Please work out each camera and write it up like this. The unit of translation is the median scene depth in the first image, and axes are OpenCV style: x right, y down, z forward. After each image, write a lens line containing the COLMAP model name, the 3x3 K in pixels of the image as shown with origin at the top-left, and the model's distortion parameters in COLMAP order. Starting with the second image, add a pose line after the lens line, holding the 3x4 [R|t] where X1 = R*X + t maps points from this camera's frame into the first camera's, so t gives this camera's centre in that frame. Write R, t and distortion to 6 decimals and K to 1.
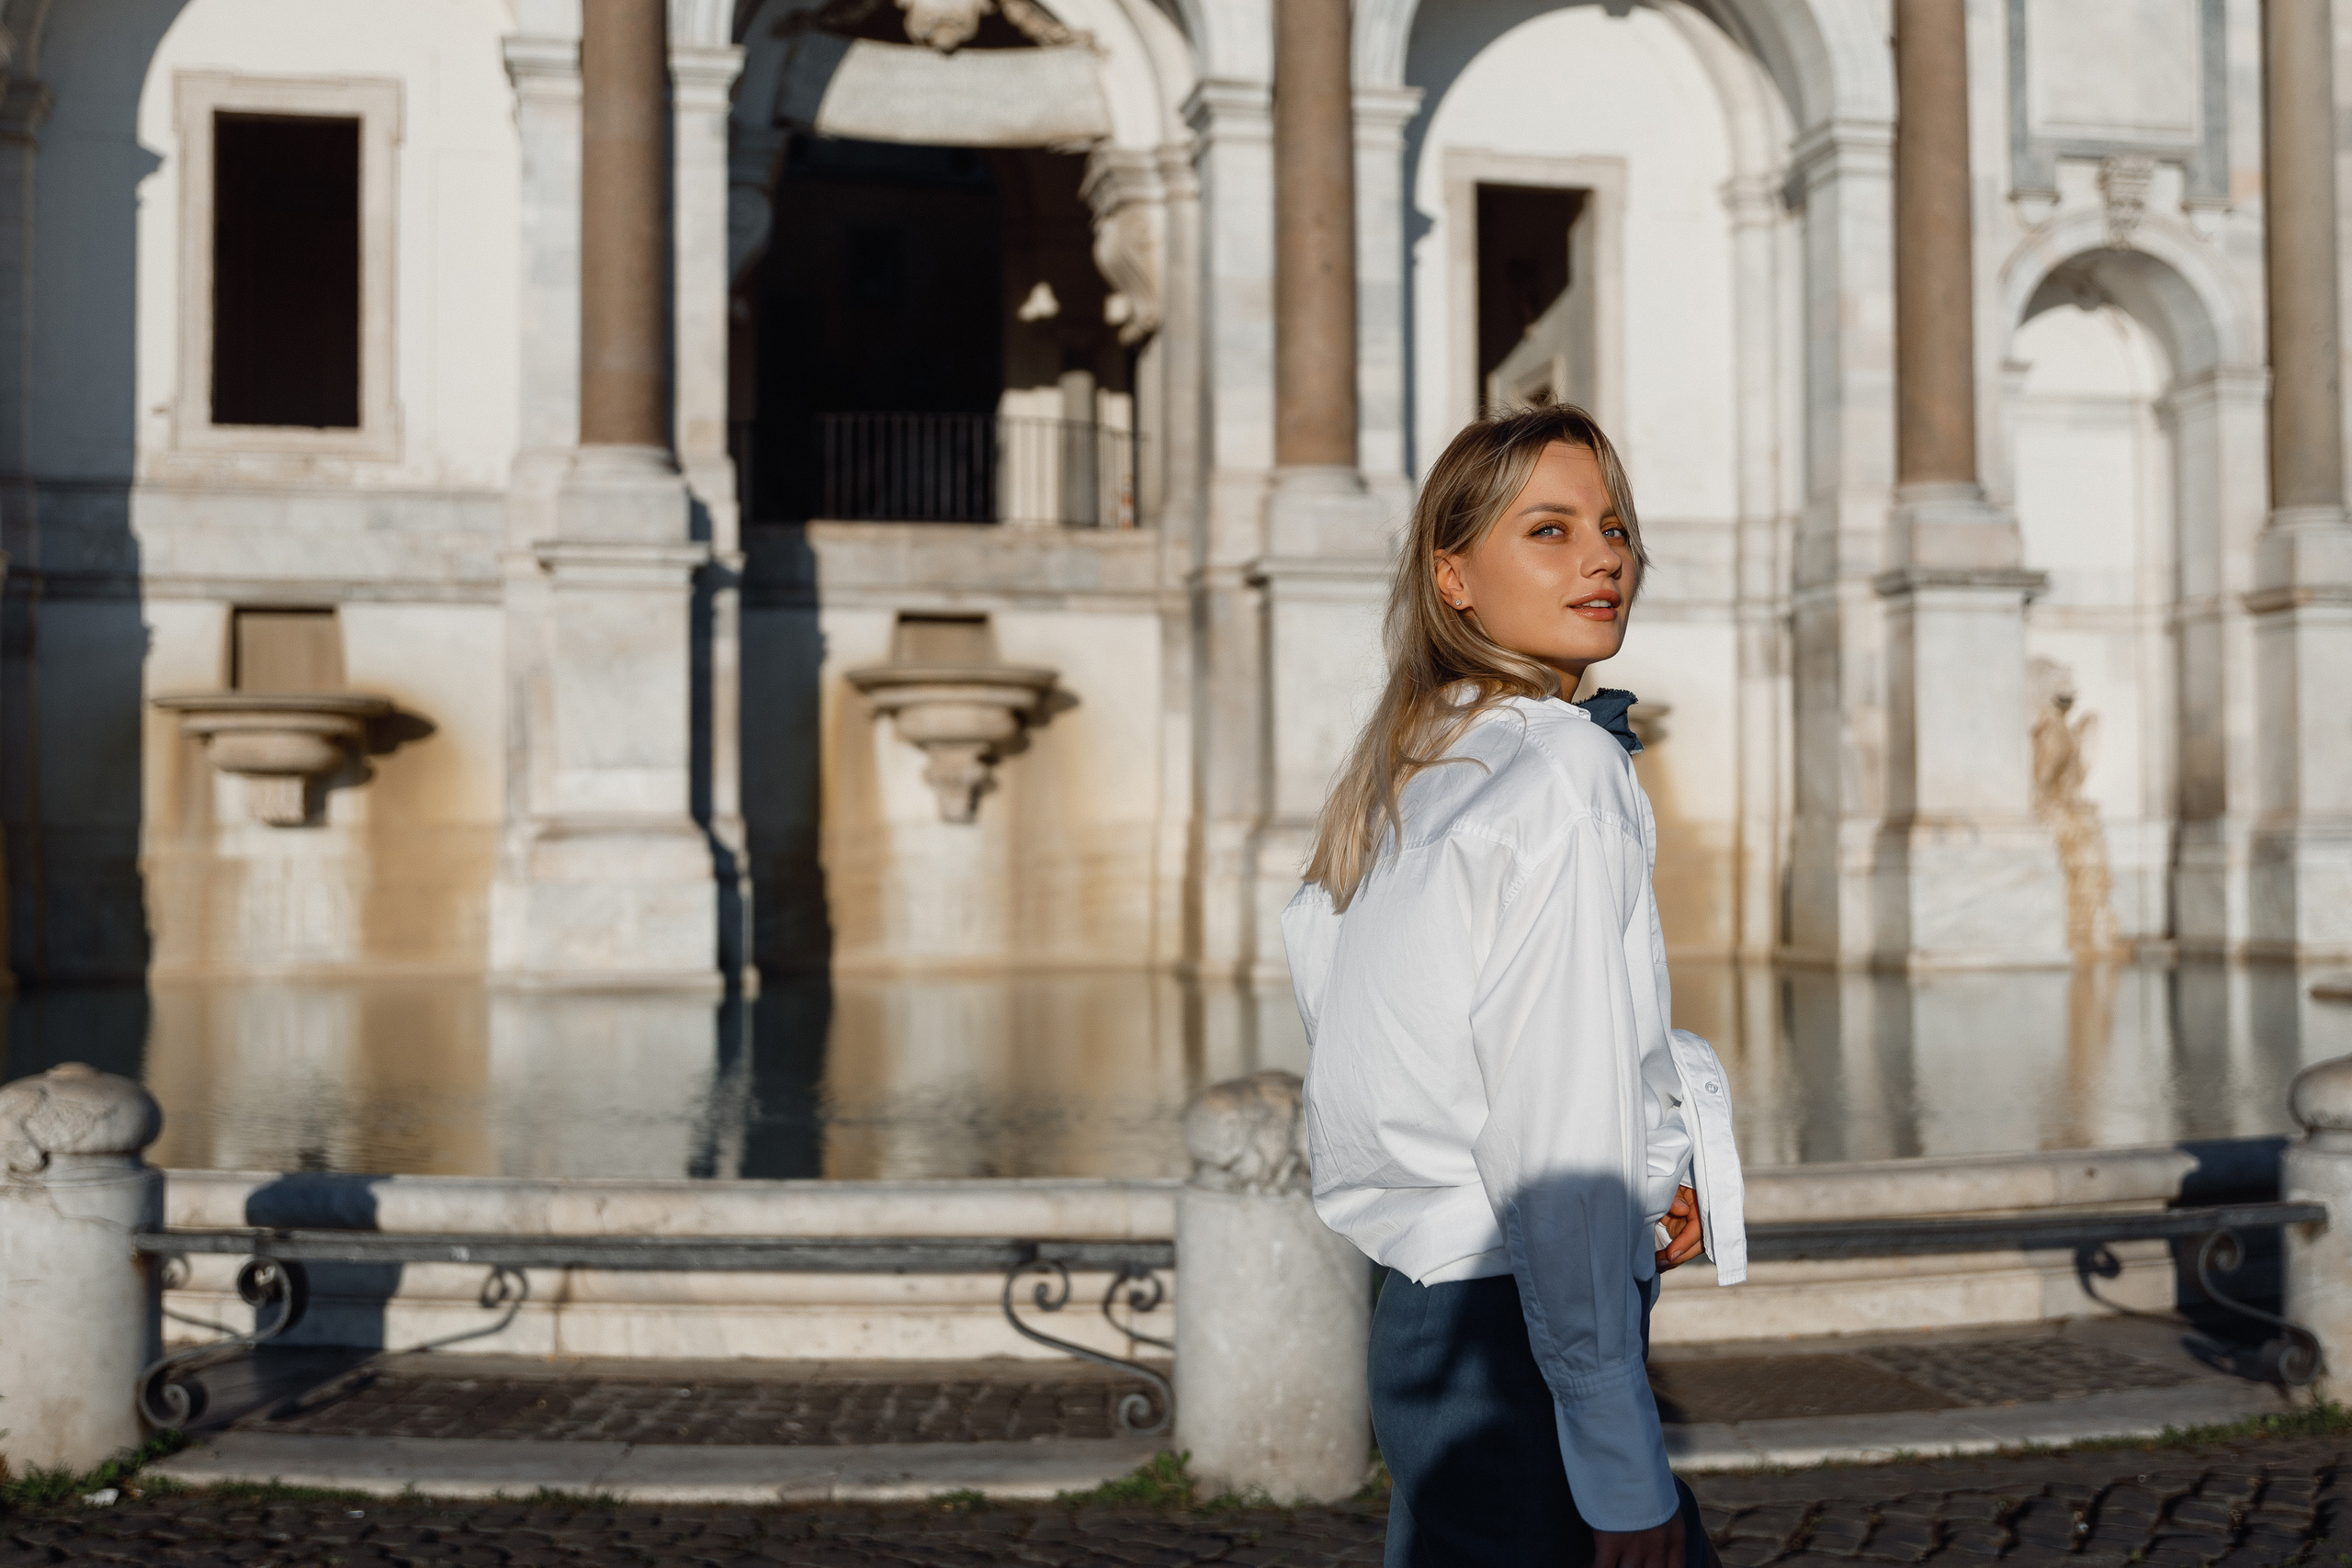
lens RADIAL K [[2488.0, 0, 1178.6], [0, 2488.0, 775.4], [0, 0, 1]] dist [0.023756, 0.000000]
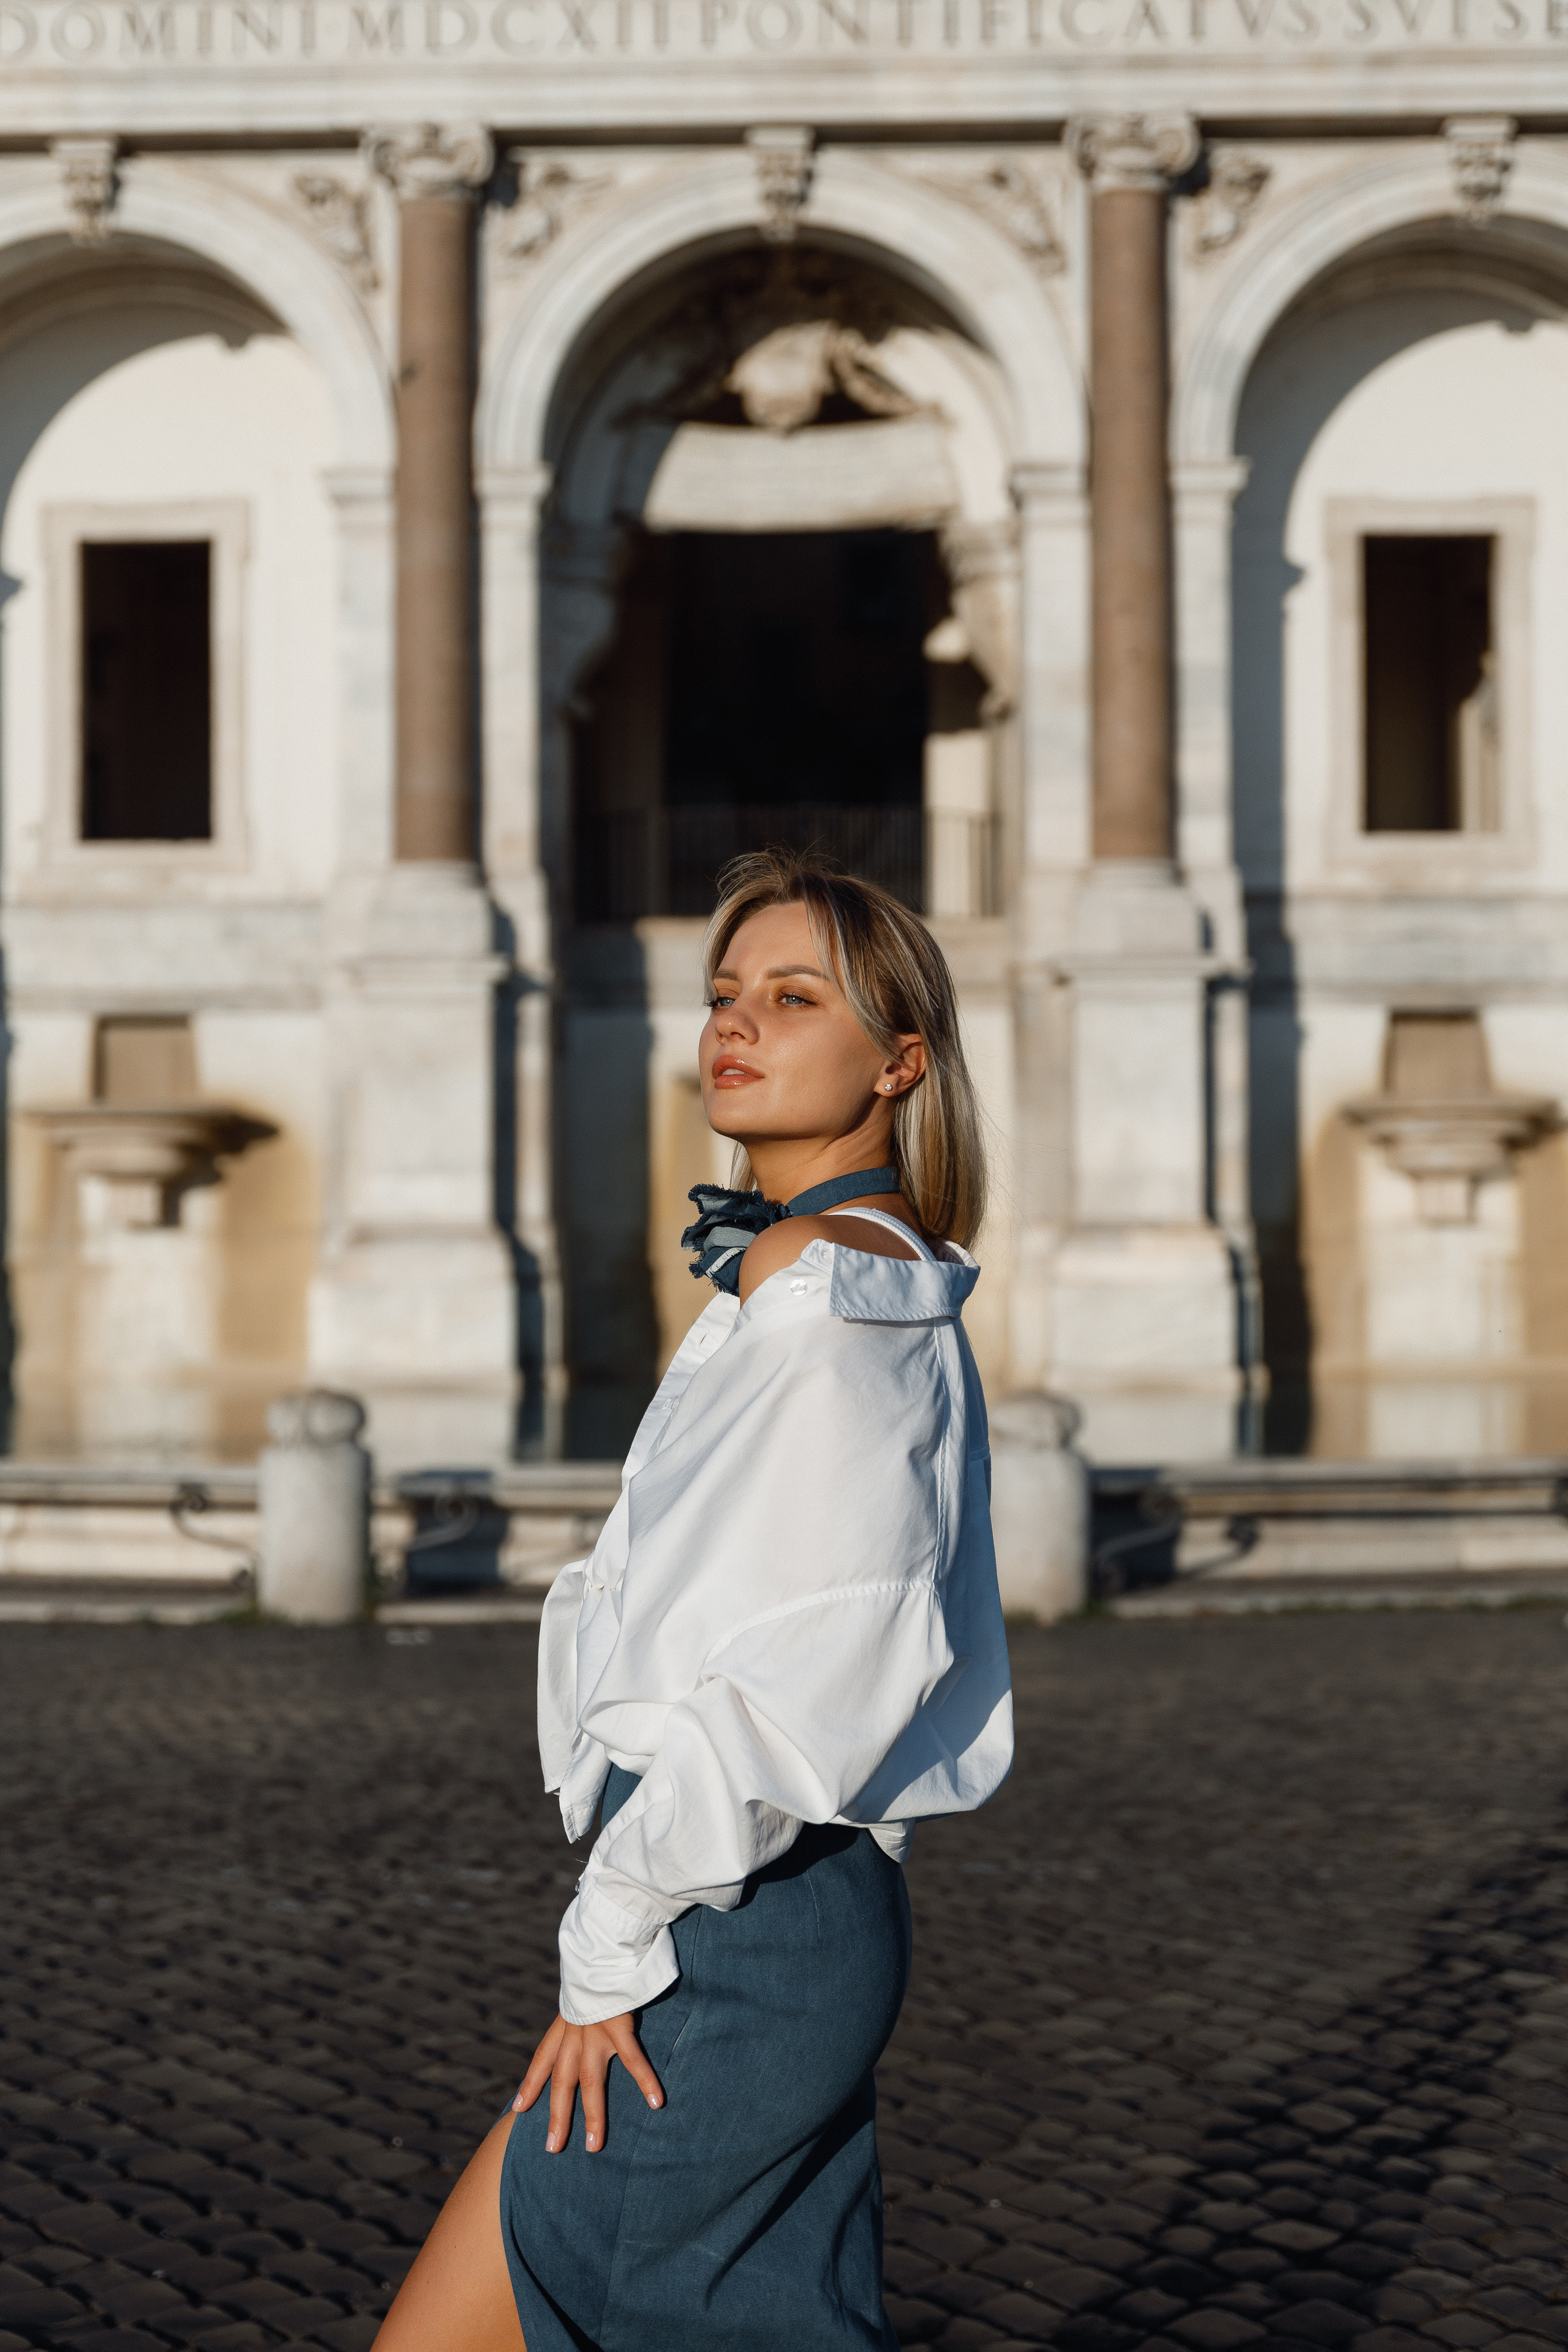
lens RADIAL K [[3384.8, 0, 836.8], [0, 3384.8, 1147.7], [0, 0, 1]] dist [0.058355, 0.000000]
pose [[0.975205, -0.004970, -0.221249, 0.233818], [0.005448, 0.999984, 0.001551, -0.014175], [0.221238, -0.002718, 0.975216, -0.310136]]
